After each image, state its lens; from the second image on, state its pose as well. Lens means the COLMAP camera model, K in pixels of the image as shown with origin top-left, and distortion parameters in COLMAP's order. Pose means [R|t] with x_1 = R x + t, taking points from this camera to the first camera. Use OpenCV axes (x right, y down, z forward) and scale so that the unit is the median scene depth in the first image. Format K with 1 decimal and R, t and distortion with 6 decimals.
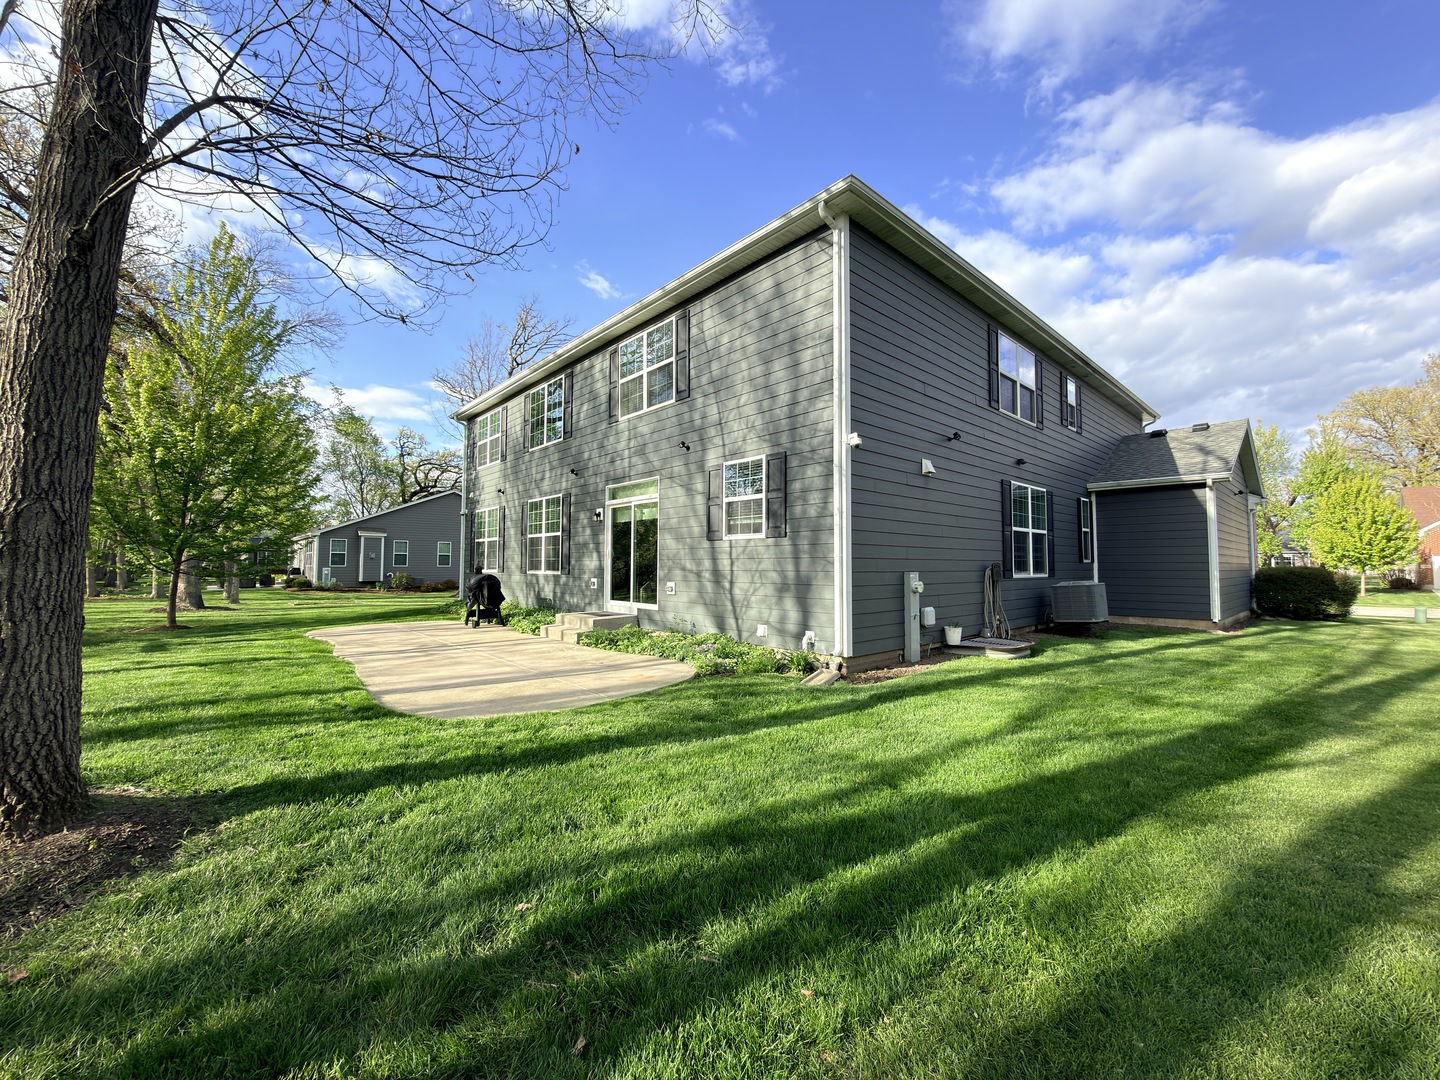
lens RADIAL K [[563.8, 0, 724.0], [0, 563.8, 538.1], [0, 0, 1]] dist [-0.002282, -0.000170]
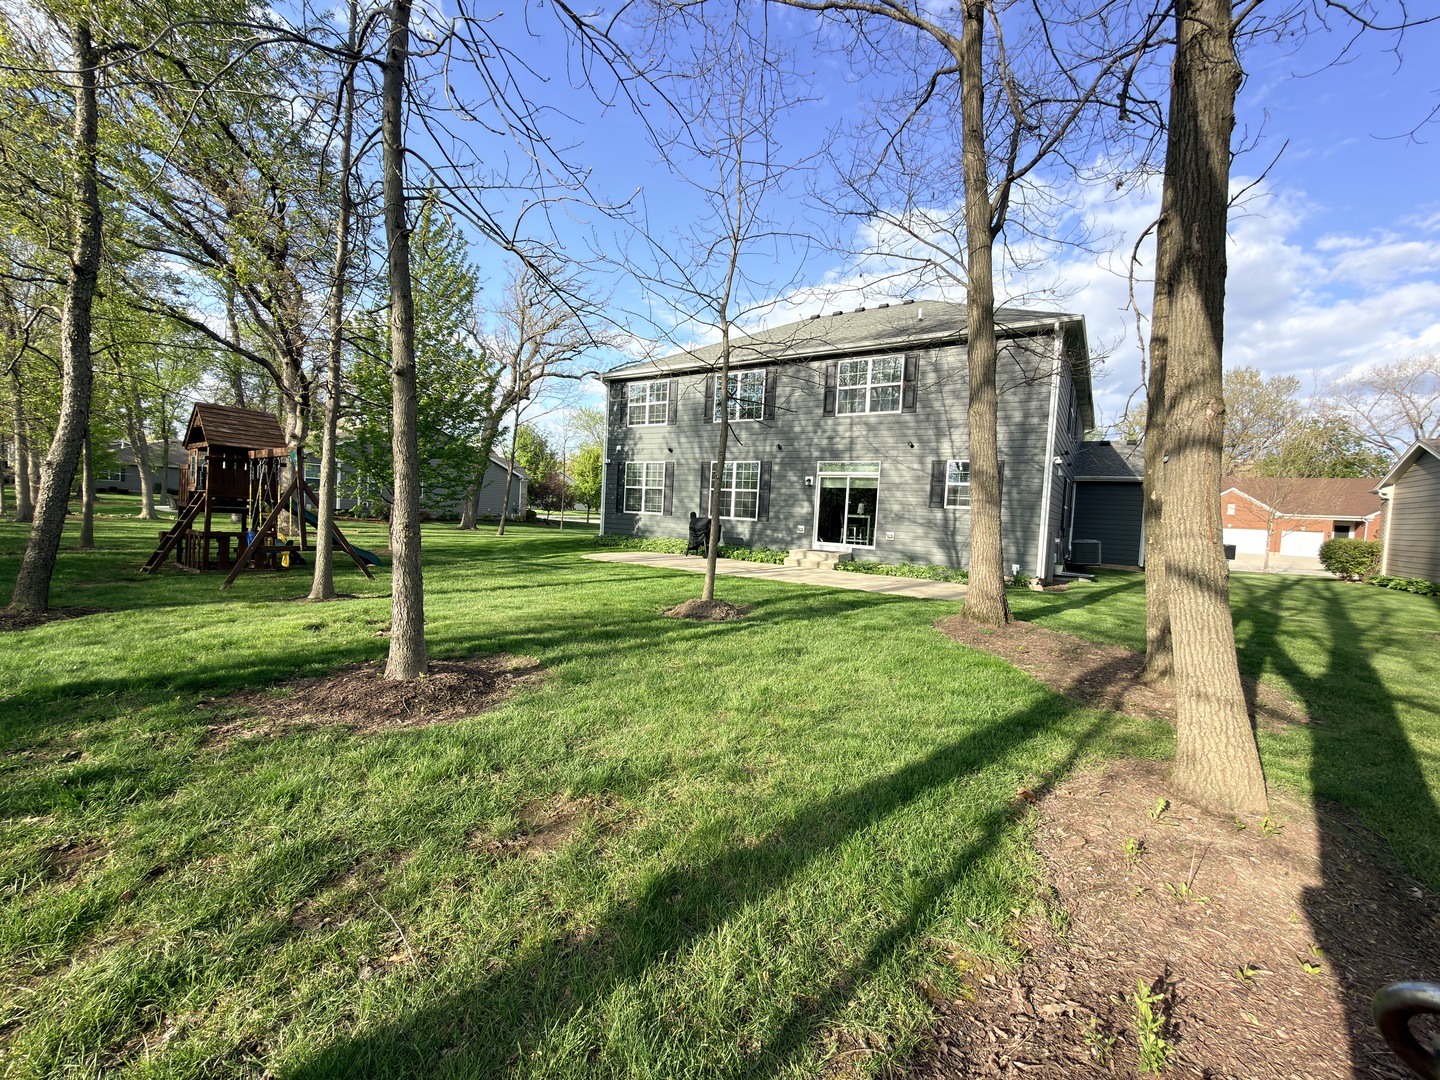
lens RADIAL K [[563.8, 0, 724.0], [0, 563.8, 538.1], [0, 0, 1]] dist [-0.002282, -0.000170]
pose [[0.973621, 0.037265, 0.225109, -0.753600], [-0.059842, 0.993742, 0.094319, -0.019059], [-0.220185, -0.105302, 0.969758, -0.337862]]
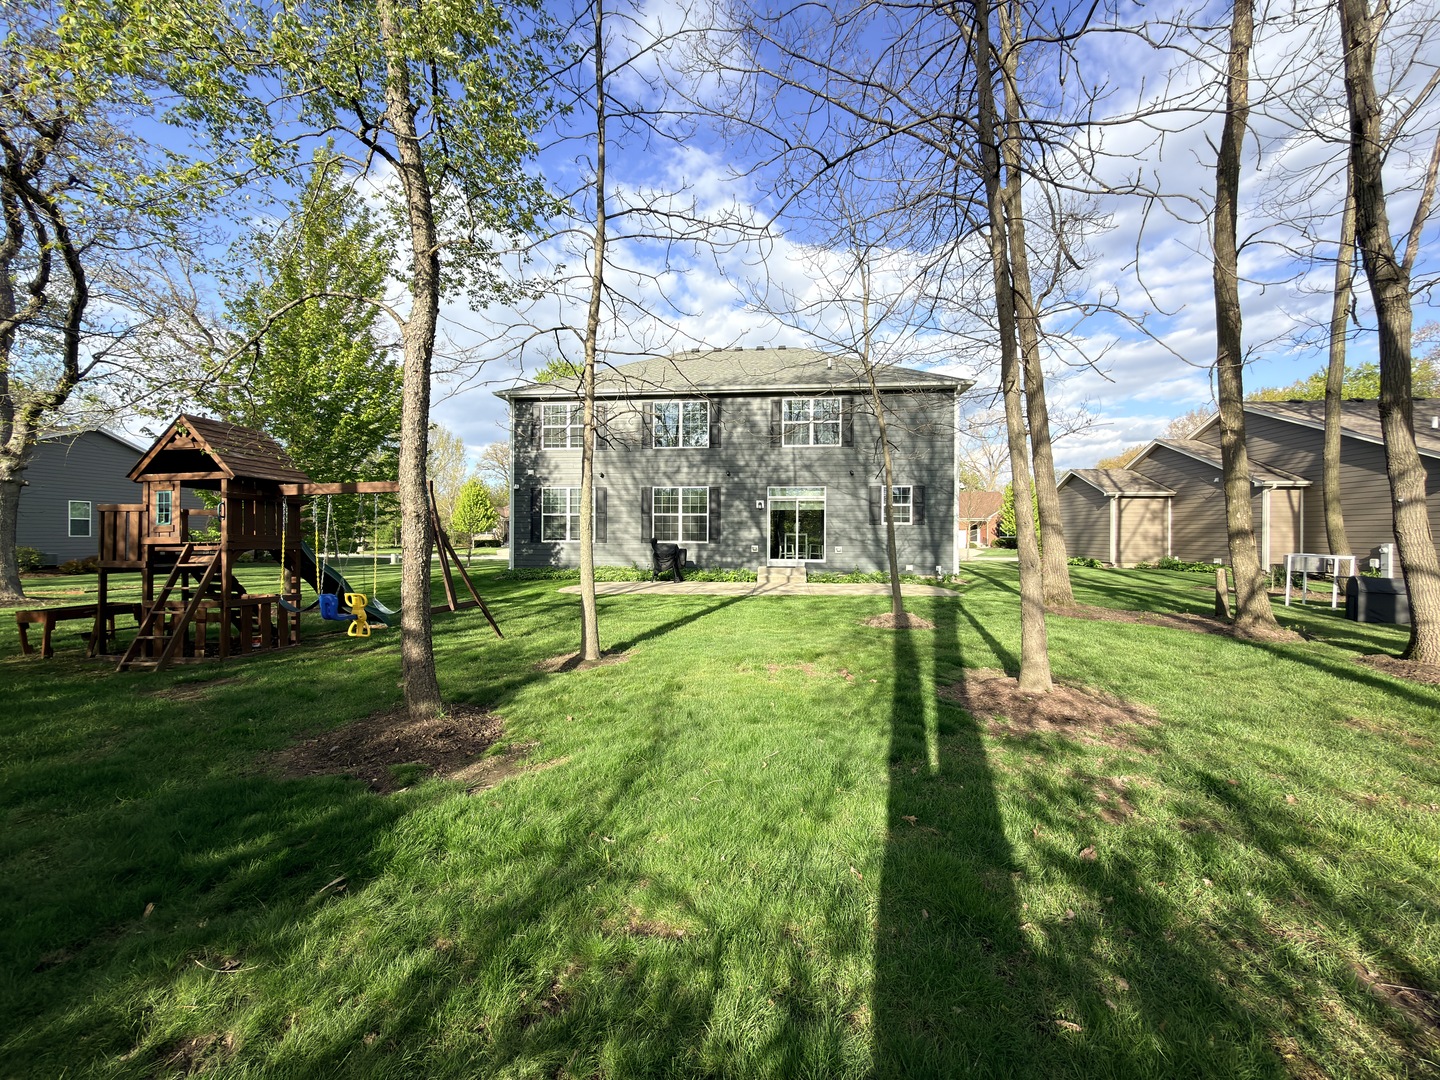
lens RADIAL K [[563.8, 0, 724.0], [0, 563.8, 538.1], [0, 0, 1]] dist [-0.002282, -0.000170]
pose [[0.765077, -0.001408, 0.643938, -1.323771], [-0.033109, 0.998589, 0.041521, -0.009319], [-0.643087, -0.053087, 0.763950, -0.128030]]
